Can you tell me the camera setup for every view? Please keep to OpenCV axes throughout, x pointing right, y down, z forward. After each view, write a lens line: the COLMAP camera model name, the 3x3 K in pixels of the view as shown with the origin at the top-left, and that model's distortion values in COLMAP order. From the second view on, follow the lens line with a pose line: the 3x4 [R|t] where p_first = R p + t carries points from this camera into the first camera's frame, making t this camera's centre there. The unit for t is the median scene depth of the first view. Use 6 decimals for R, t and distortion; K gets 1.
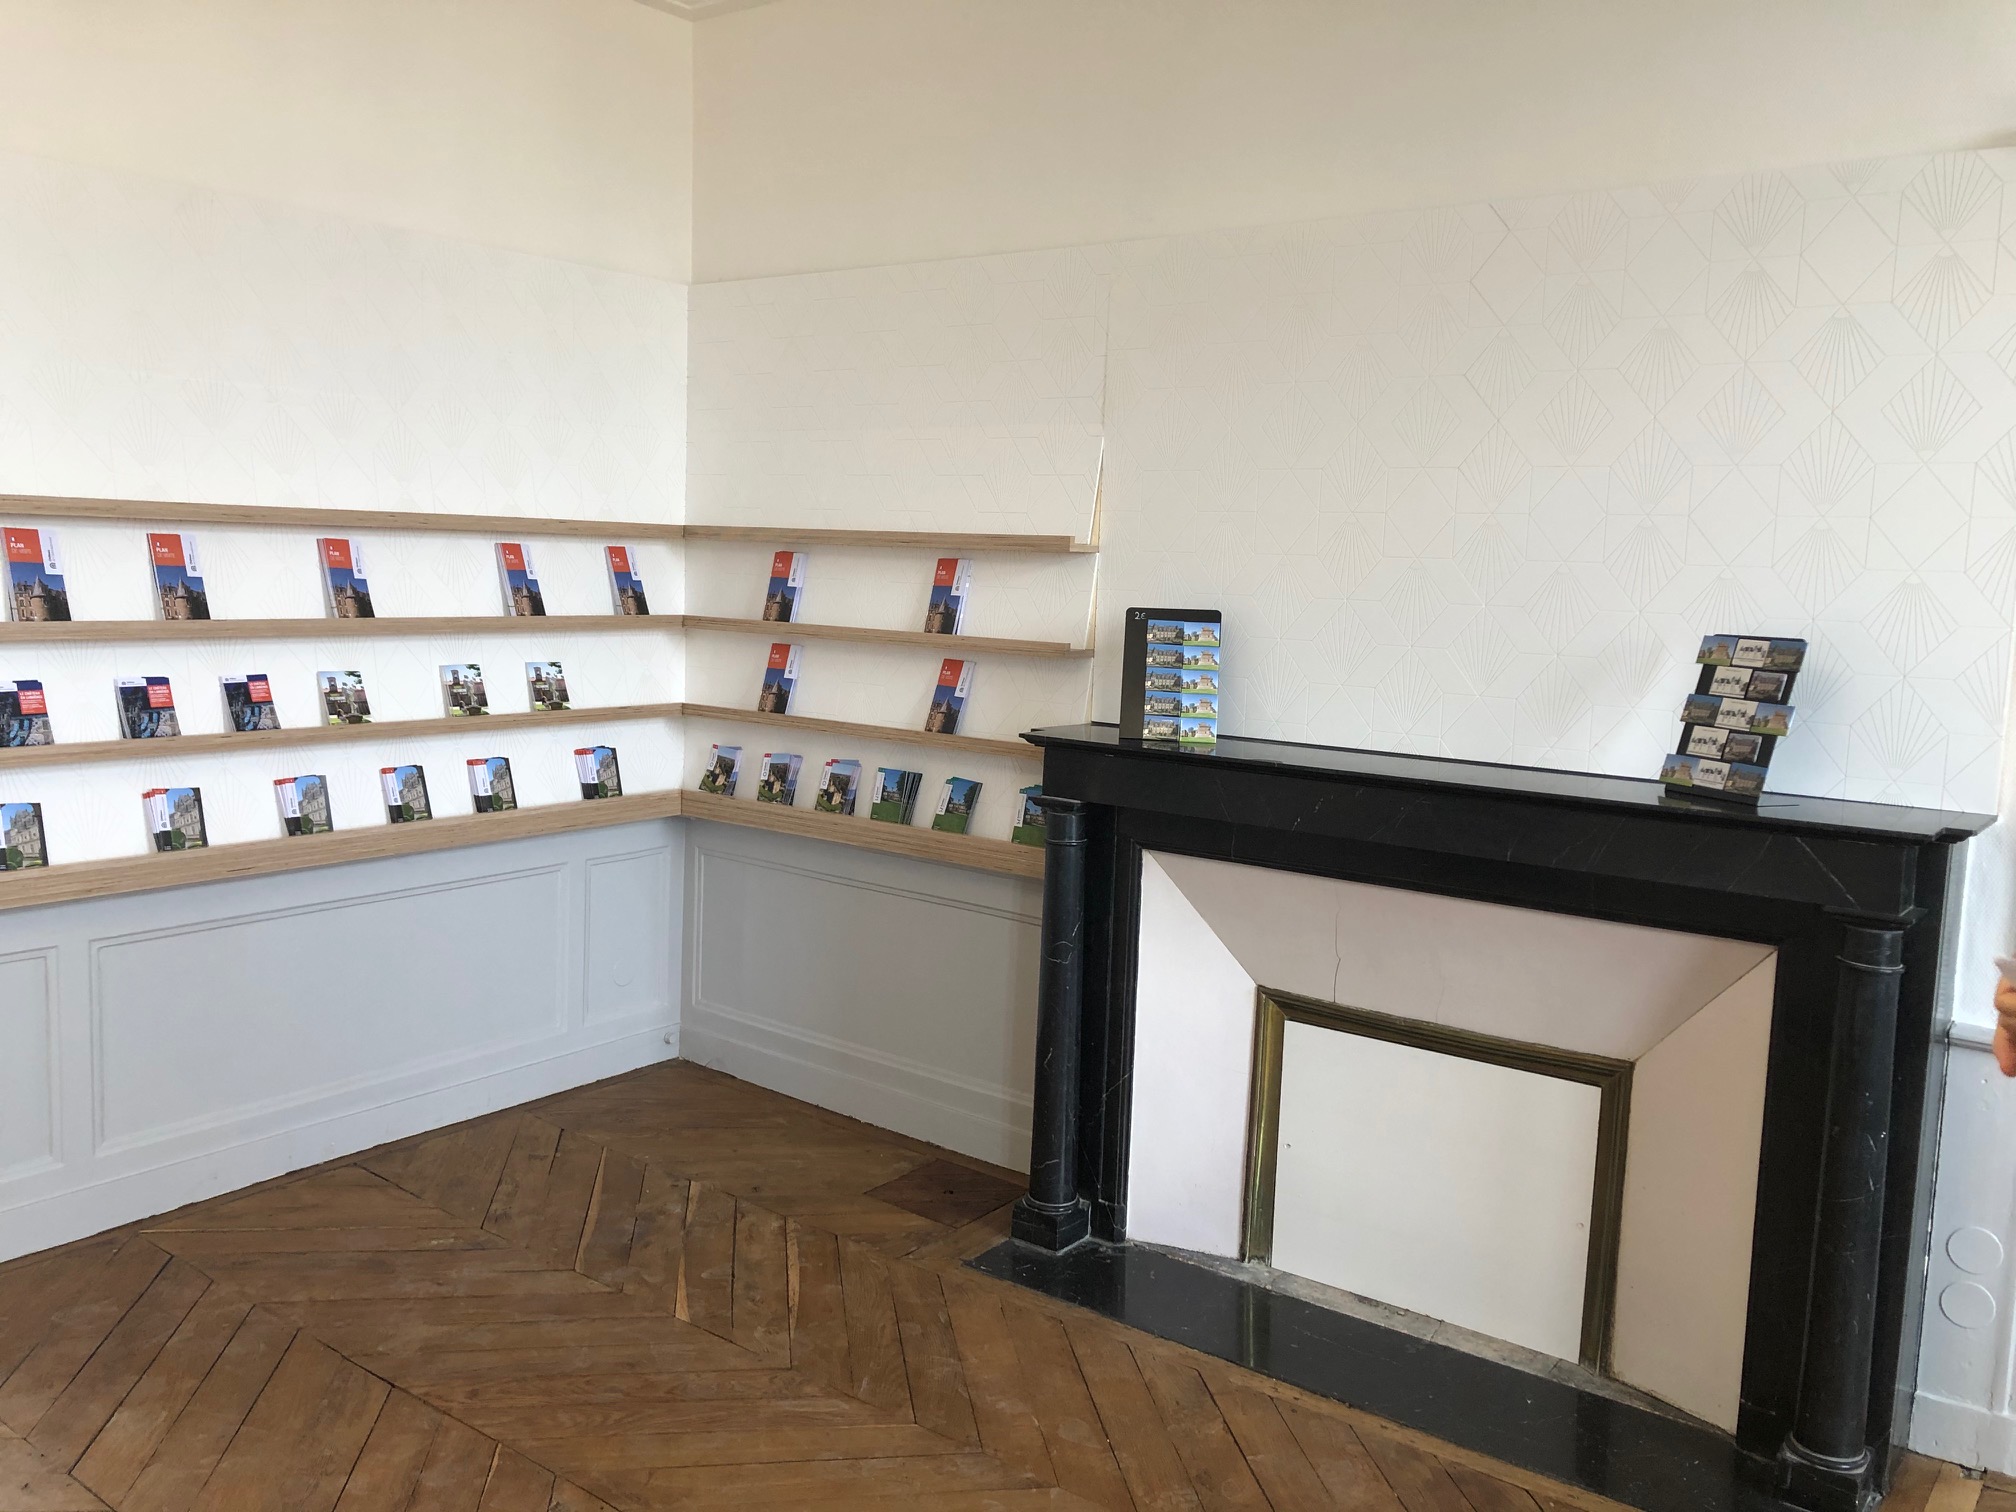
lens RADIAL K [[1613.9, 0, 1007.8], [0, 1613.9, 751.2], [0, 0, 1]] dist [-0.005234, 0.007003]
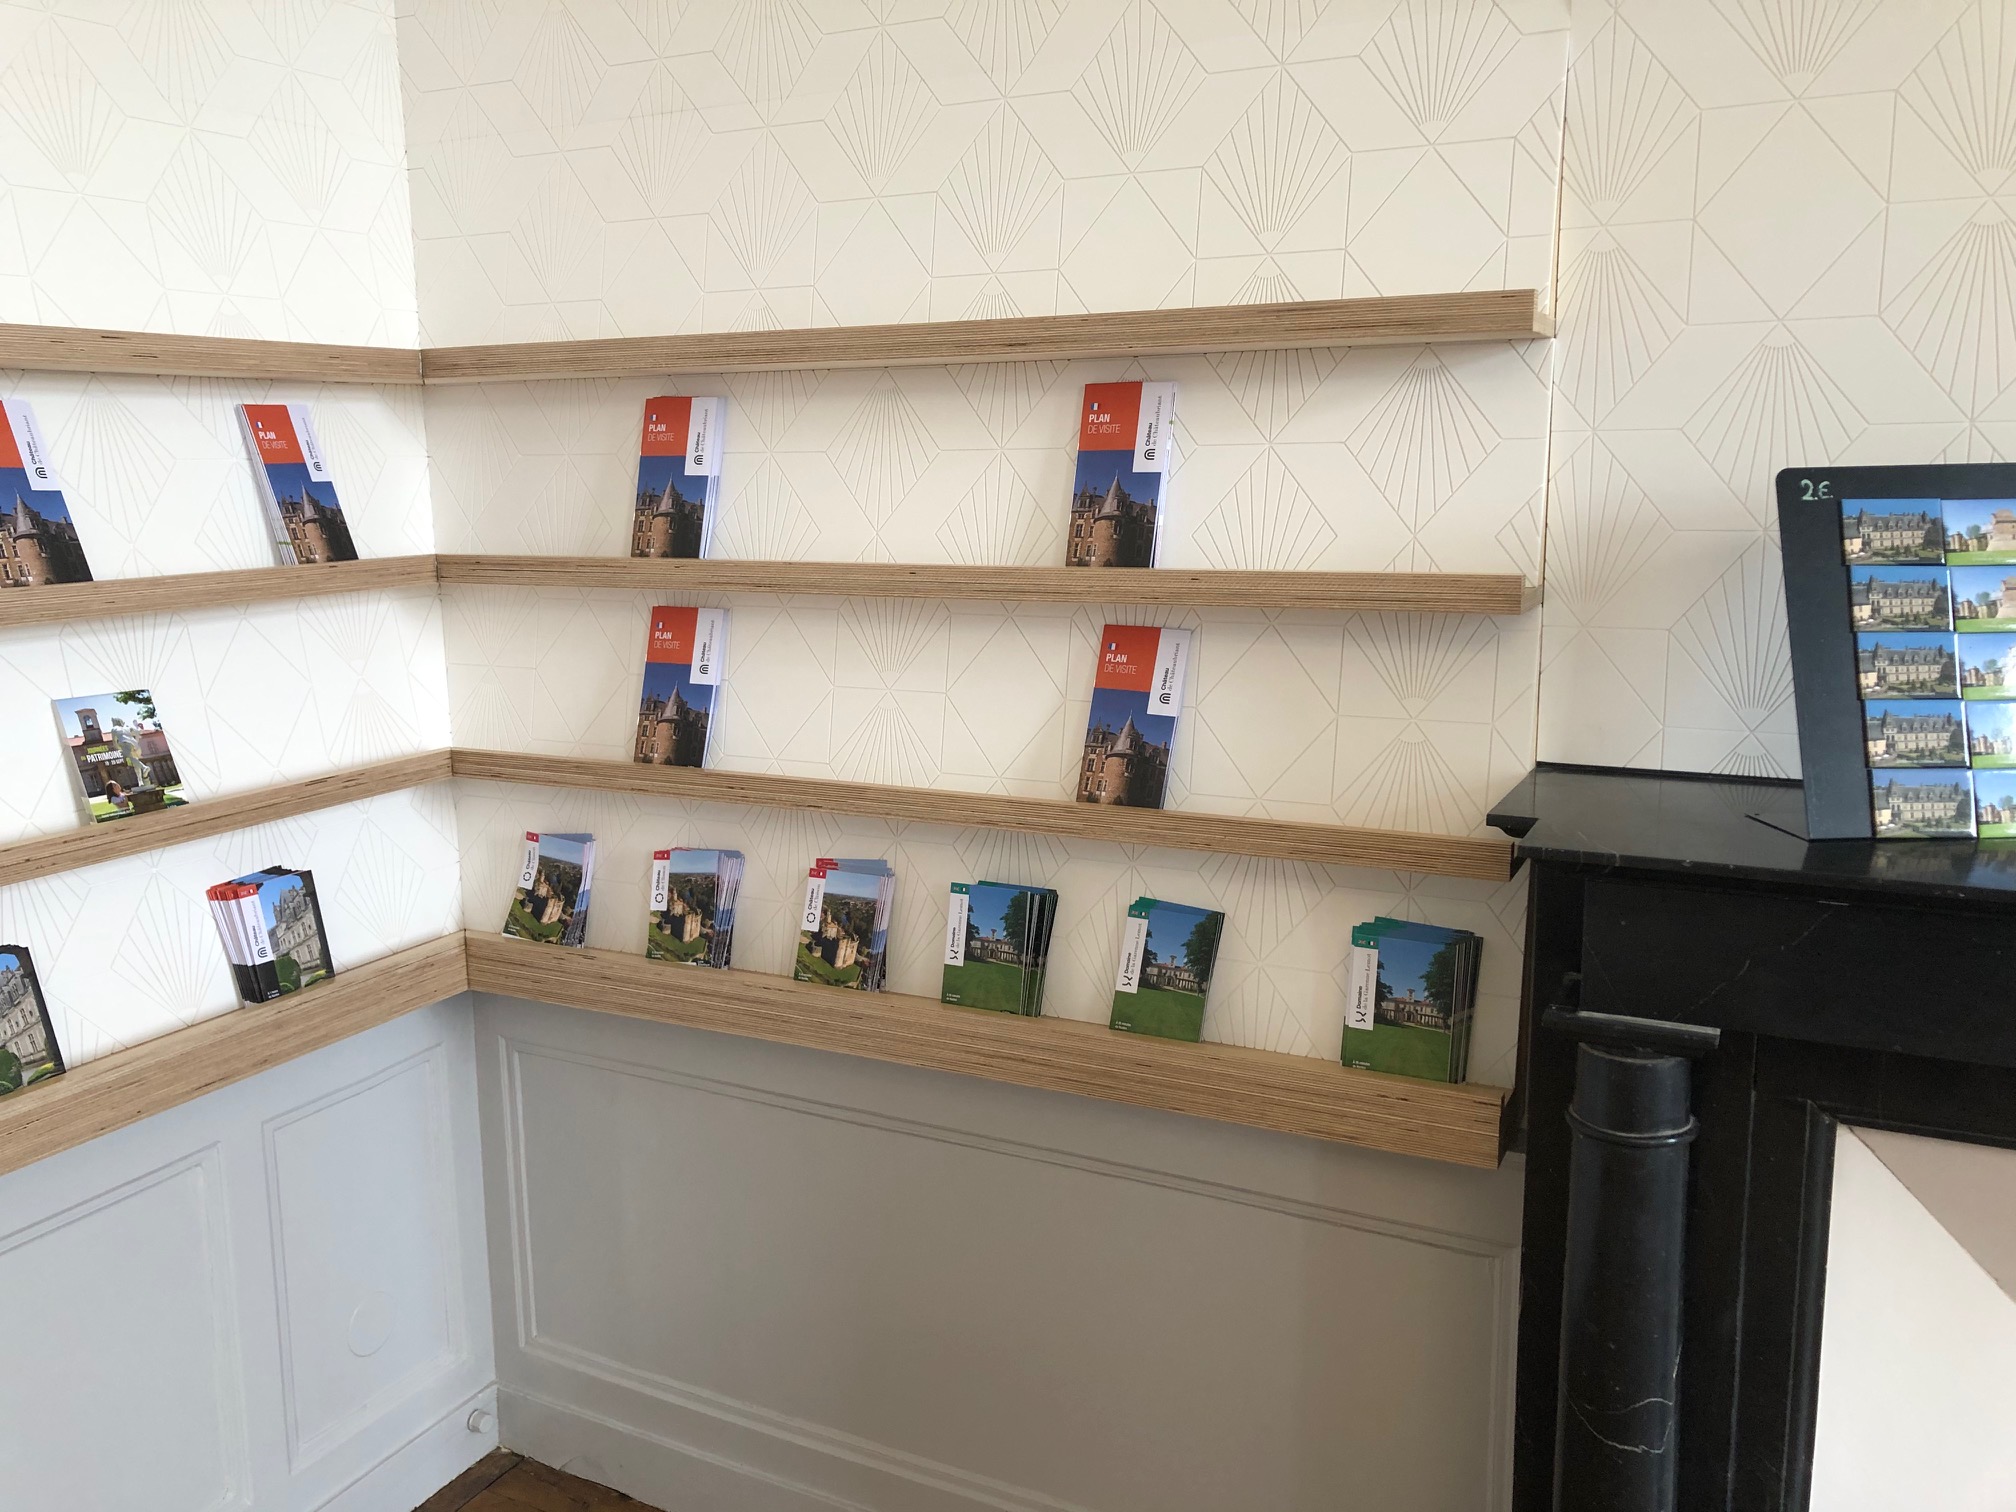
lens RADIAL K [[1613.9, 0, 958.4], [0, 1613.9, 756.8], [0, 0, 1]] dist [-0.005234, 0.007003]
pose [[0.985603, -0.078552, 0.149720, -0.136606], [0.068764, 0.995211, 0.069473, -0.052417], [-0.154460, -0.058177, 0.986285, 0.560597]]
